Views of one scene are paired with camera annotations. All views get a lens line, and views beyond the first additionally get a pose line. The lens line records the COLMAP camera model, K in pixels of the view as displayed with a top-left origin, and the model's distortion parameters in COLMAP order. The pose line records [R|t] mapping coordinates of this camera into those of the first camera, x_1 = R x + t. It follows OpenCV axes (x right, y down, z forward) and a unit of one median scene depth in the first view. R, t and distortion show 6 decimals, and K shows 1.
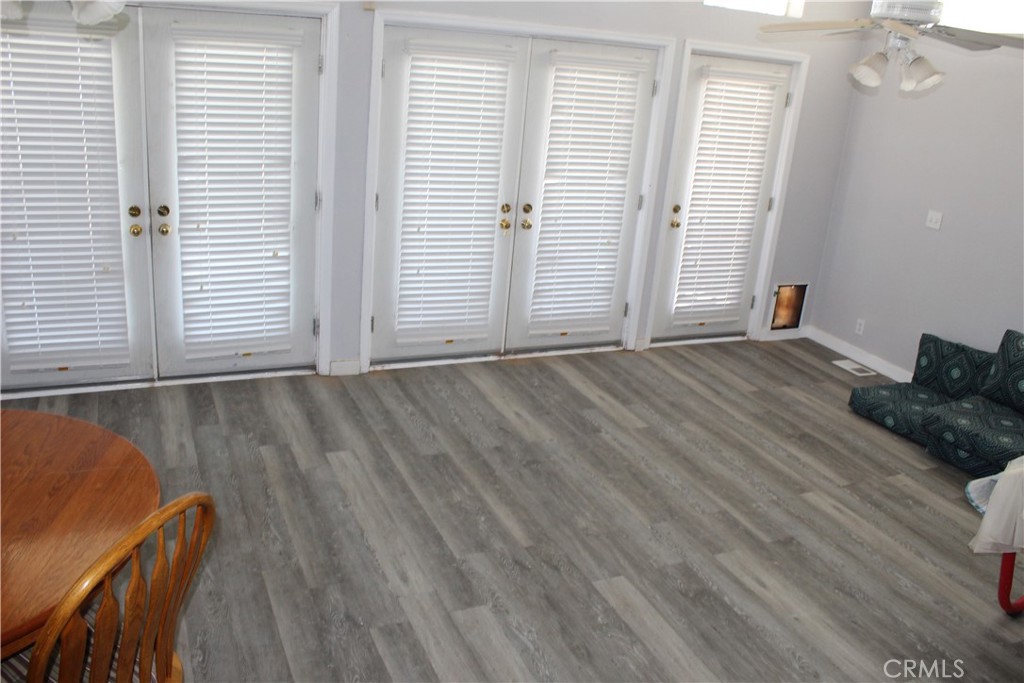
lens RADIAL K [[858.4, 0, 512.5], [0, 858.4, 340.1], [0, 0, 1]] dist [-0.013249, 0.006497]
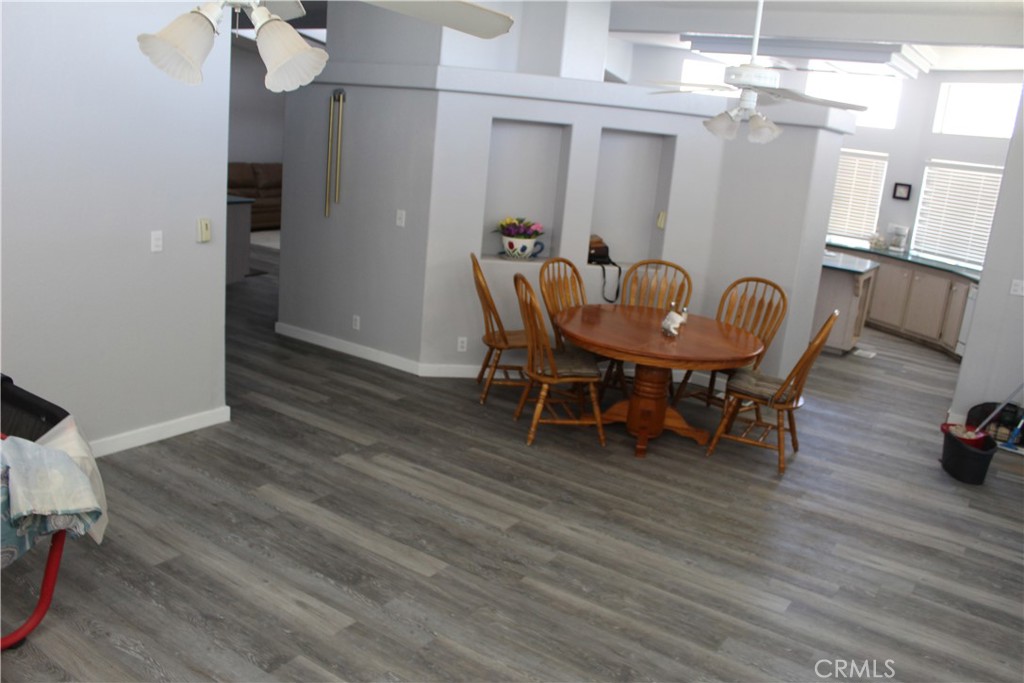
lens RADIAL K [[858.4, 0, 514.2], [0, 858.4, 340.2], [0, 0, 1]] dist [-0.013249, 0.006497]
pose [[-0.828712, -0.026382, -0.559053, 0.644906], [-0.336683, 0.821432, 0.460319, -0.494152], [0.447080, 0.569696, -0.689613, 1.614402]]
